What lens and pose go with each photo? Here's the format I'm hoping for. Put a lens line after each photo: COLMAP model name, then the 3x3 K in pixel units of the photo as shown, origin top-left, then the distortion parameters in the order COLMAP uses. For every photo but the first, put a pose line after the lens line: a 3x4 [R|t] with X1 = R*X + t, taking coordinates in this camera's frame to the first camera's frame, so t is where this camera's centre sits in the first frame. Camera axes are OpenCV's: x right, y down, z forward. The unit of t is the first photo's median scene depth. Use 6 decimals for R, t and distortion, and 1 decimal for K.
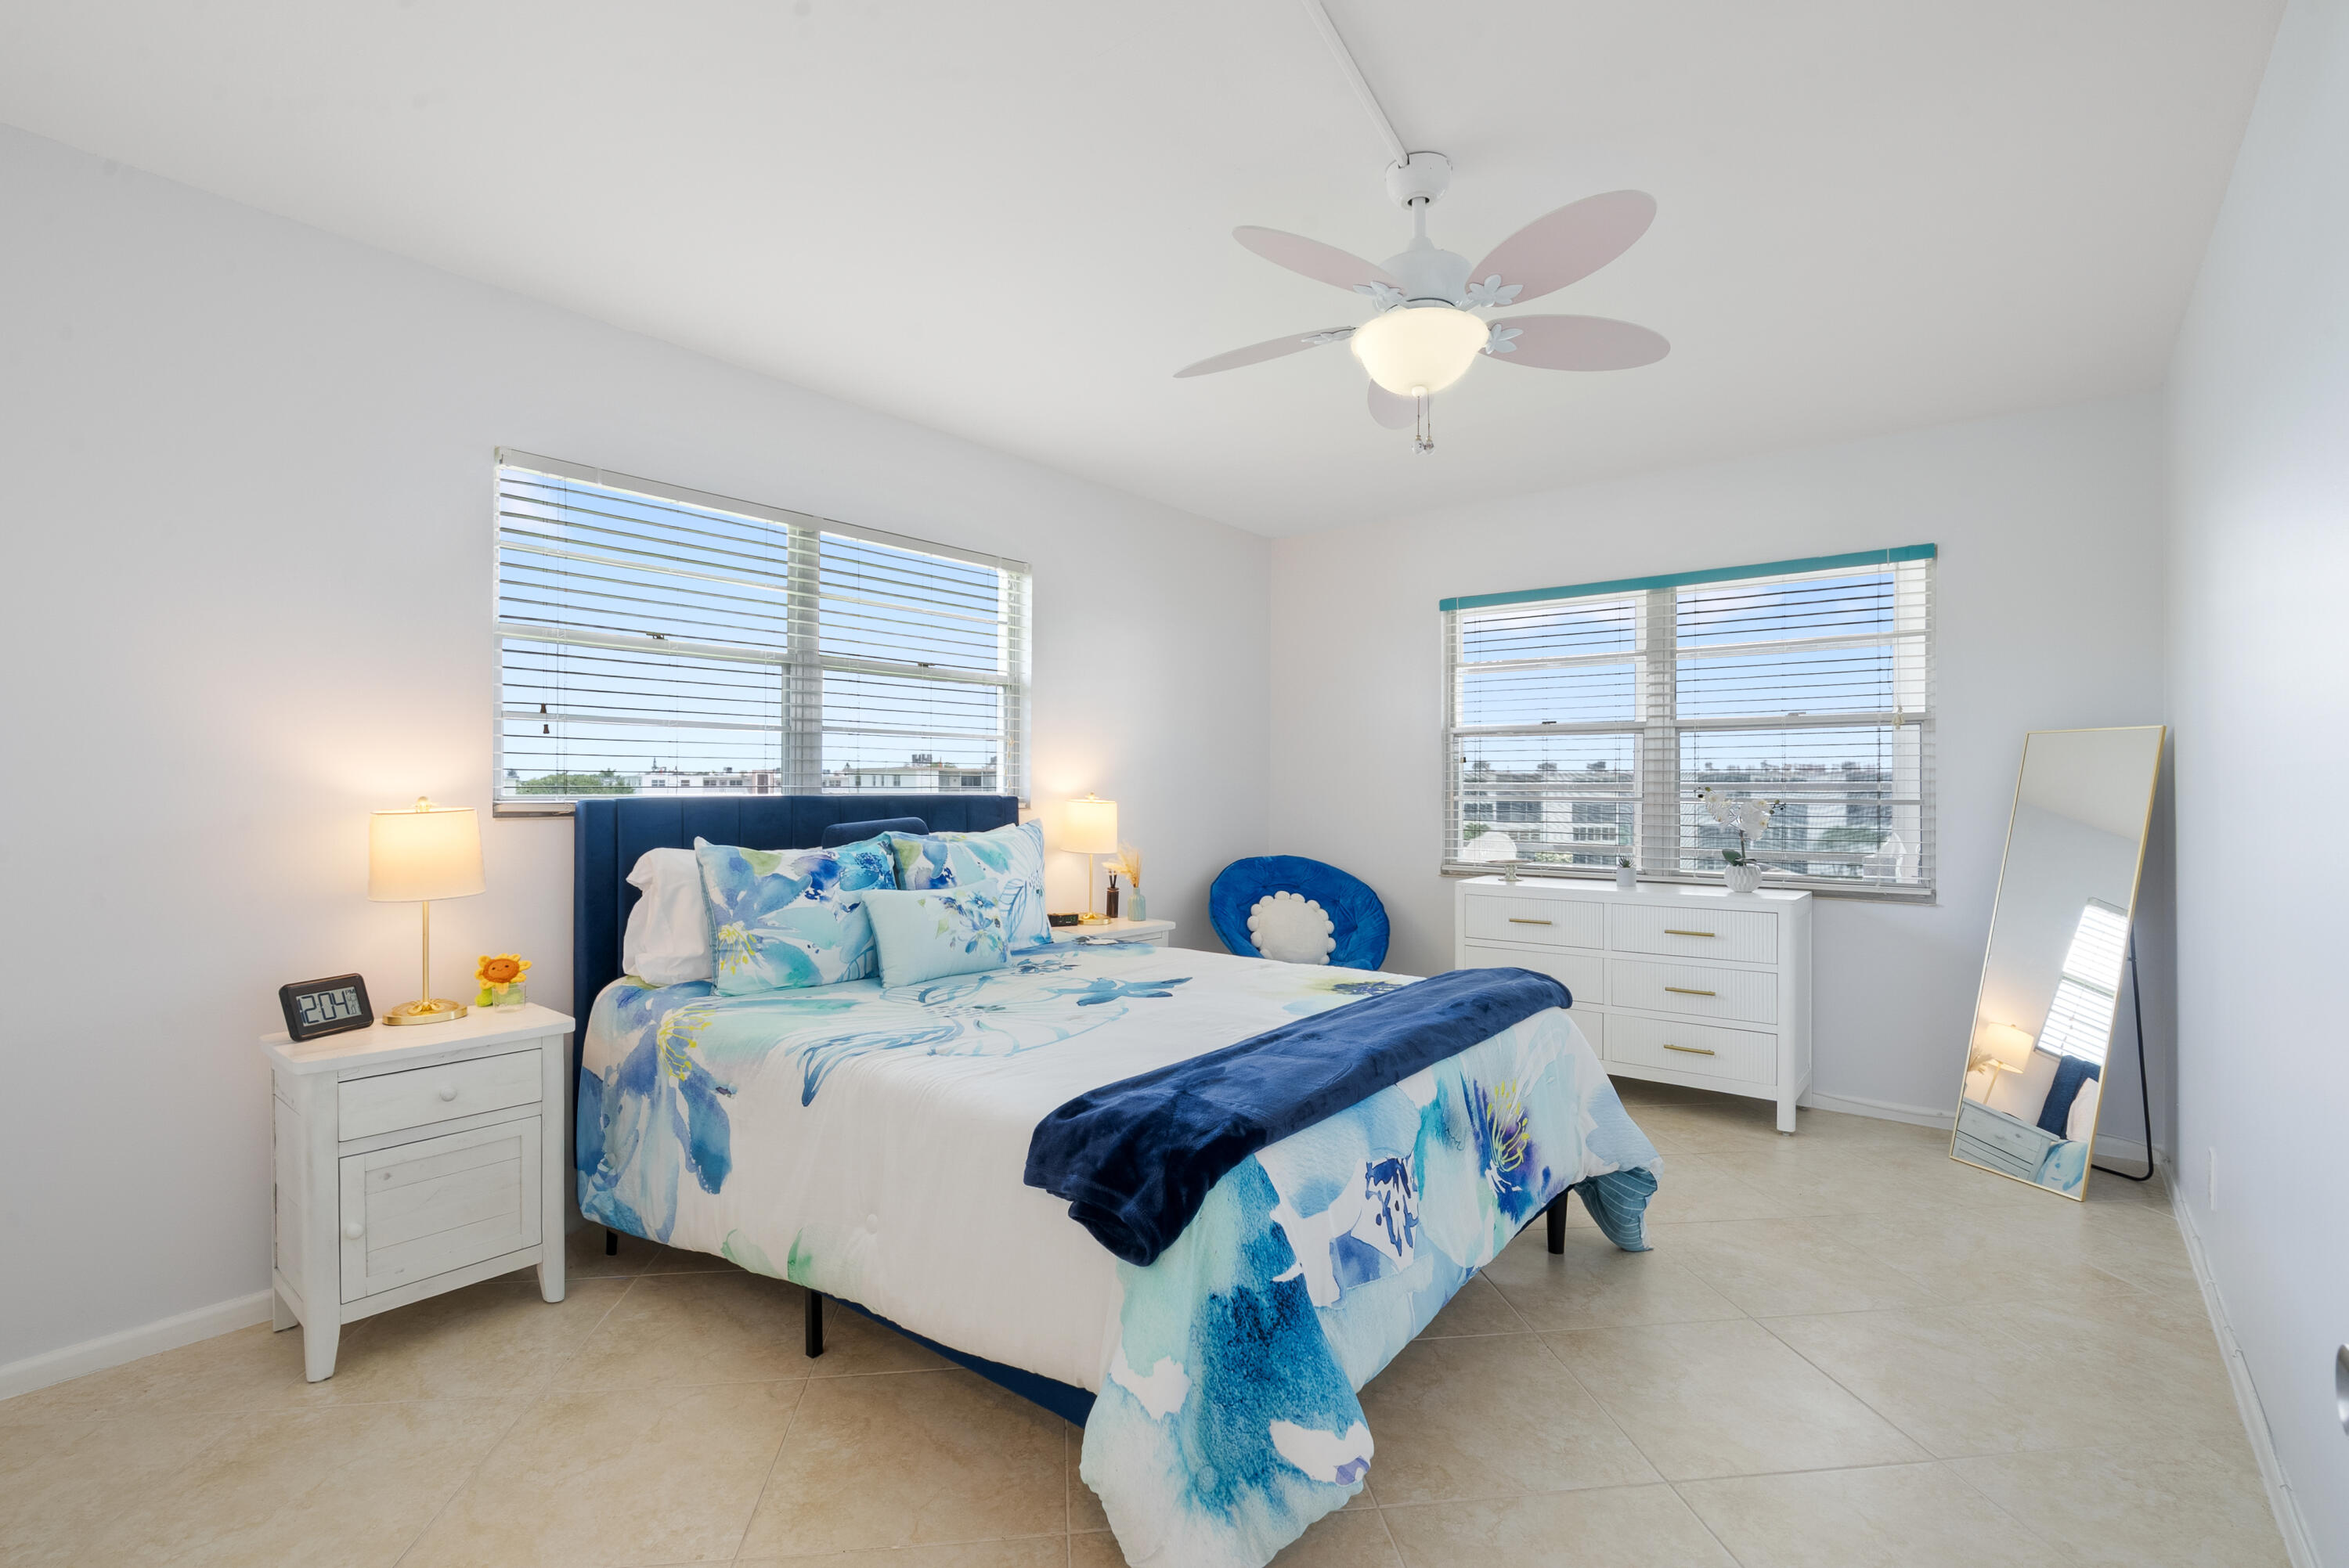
lens RADIAL K [[1080.9, 0, 1166.5], [0, 1080.9, 790.1], [0, 0, 1]] dist [-0.003277, 0.001510]
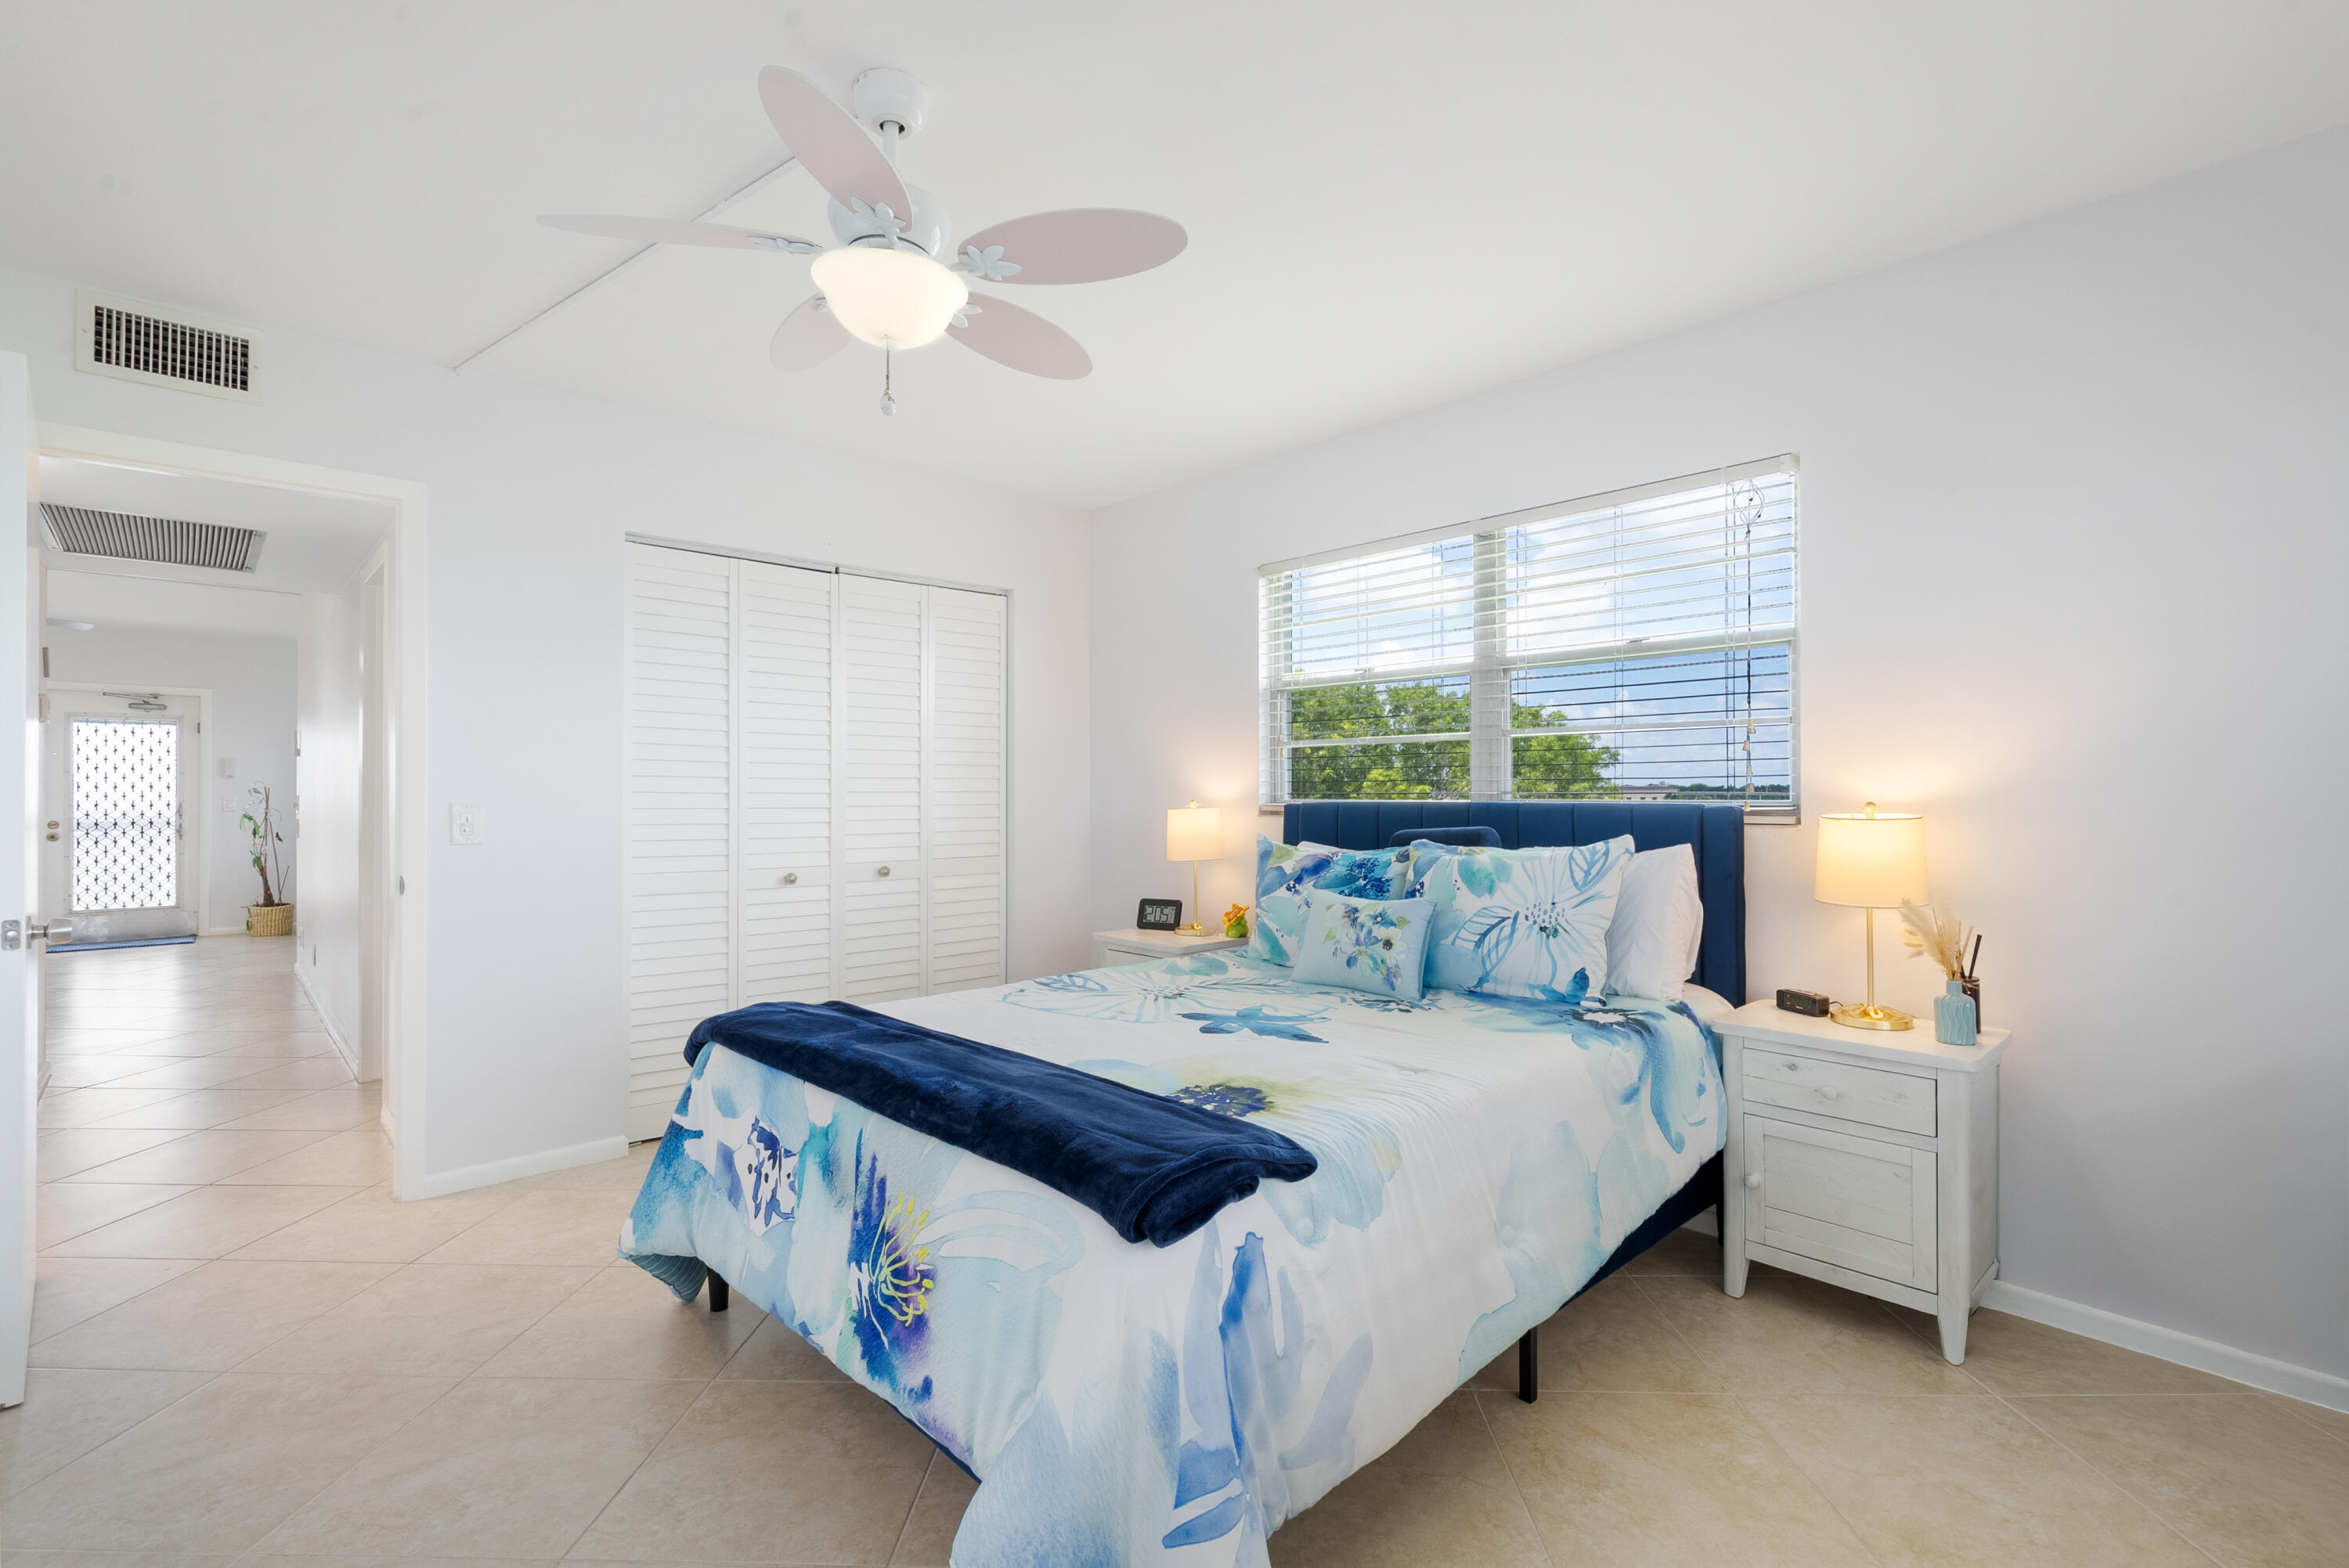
lens RADIAL K [[1058.6, 0, 1170.7], [0, 1058.6, 789.8], [0, 0, 1]] dist [-0.003148, -0.000616]
pose [[-0.139755, -0.005412, -0.990171, 0.762181], [-0.001340, 0.999985, -0.005276, -0.000795], [0.990185, 0.000589, -0.139761, 0.973101]]
